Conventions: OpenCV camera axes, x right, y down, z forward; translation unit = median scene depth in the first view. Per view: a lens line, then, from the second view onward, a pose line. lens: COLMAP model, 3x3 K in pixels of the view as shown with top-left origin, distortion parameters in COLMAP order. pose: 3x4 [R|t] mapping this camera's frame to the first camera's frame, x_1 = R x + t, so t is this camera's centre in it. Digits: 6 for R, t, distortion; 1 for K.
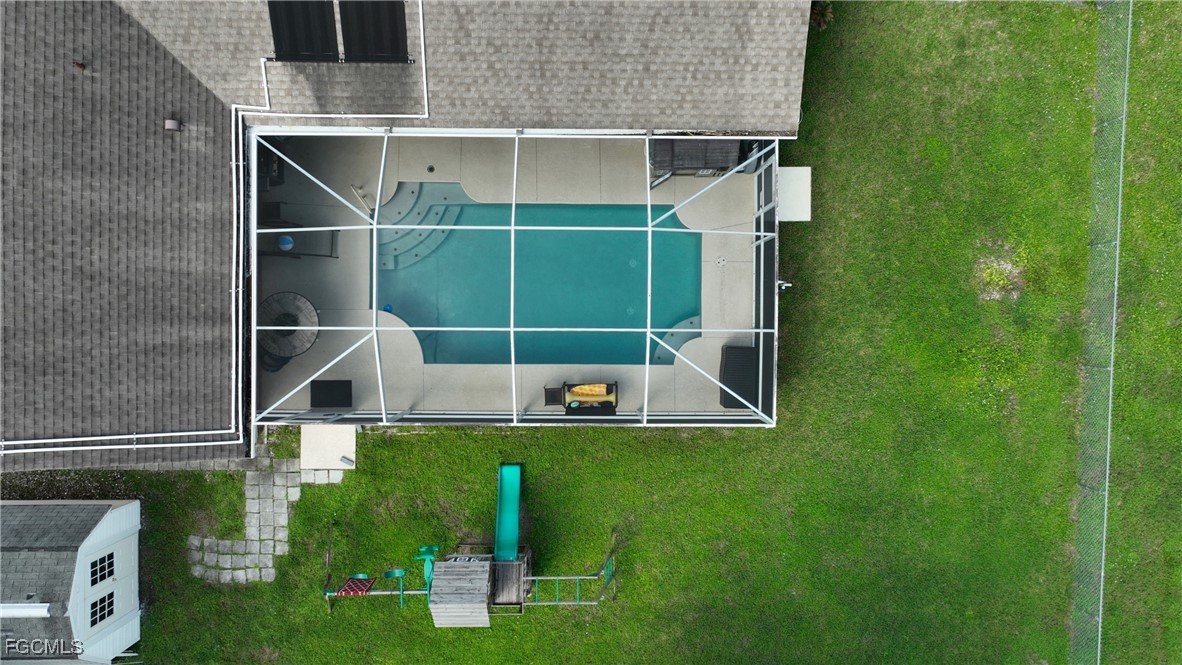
lens RADIAL K [[850.1, 0, 589.2], [0, 850.1, 338.1], [0, 0, 1]] dist [0.005724, 0.001575]
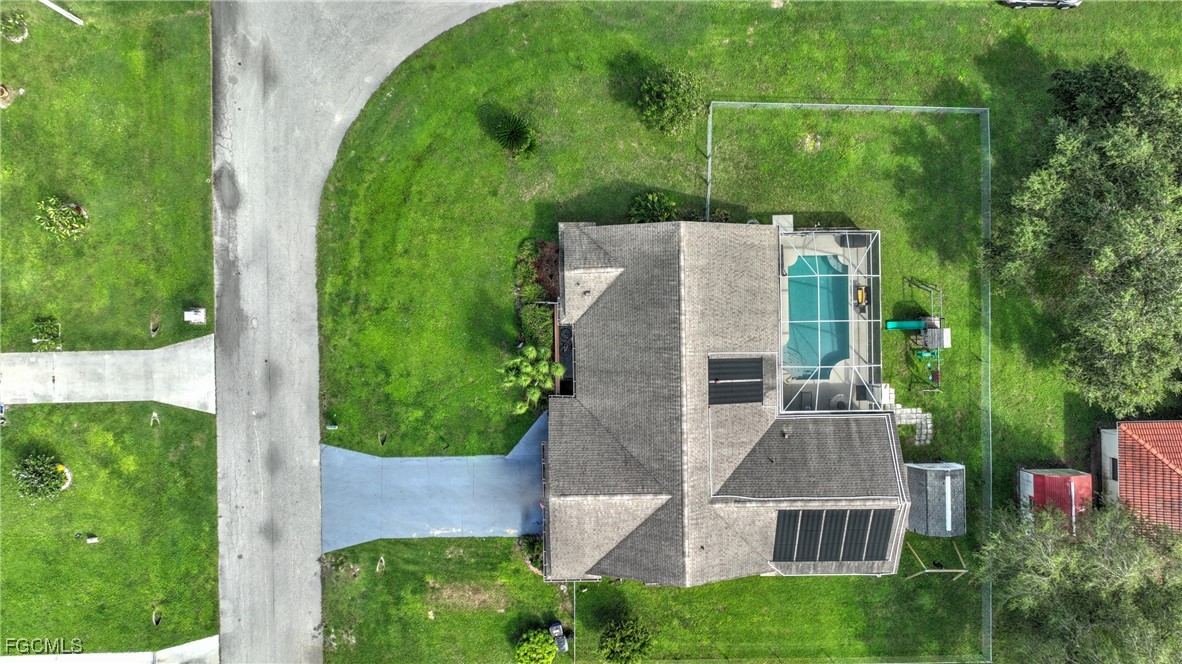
lens RADIAL K [[850.1, 0, 586.2], [0, 850.1, 330.5], [0, 0, 1]] dist [0.005724, 0.001575]
pose [[-0.019516, -0.999797, -0.005042, -0.076231], [0.999809, -0.019512, -0.000815, -0.791584], [0.000716, -0.005057, 0.999987, -1.672089]]
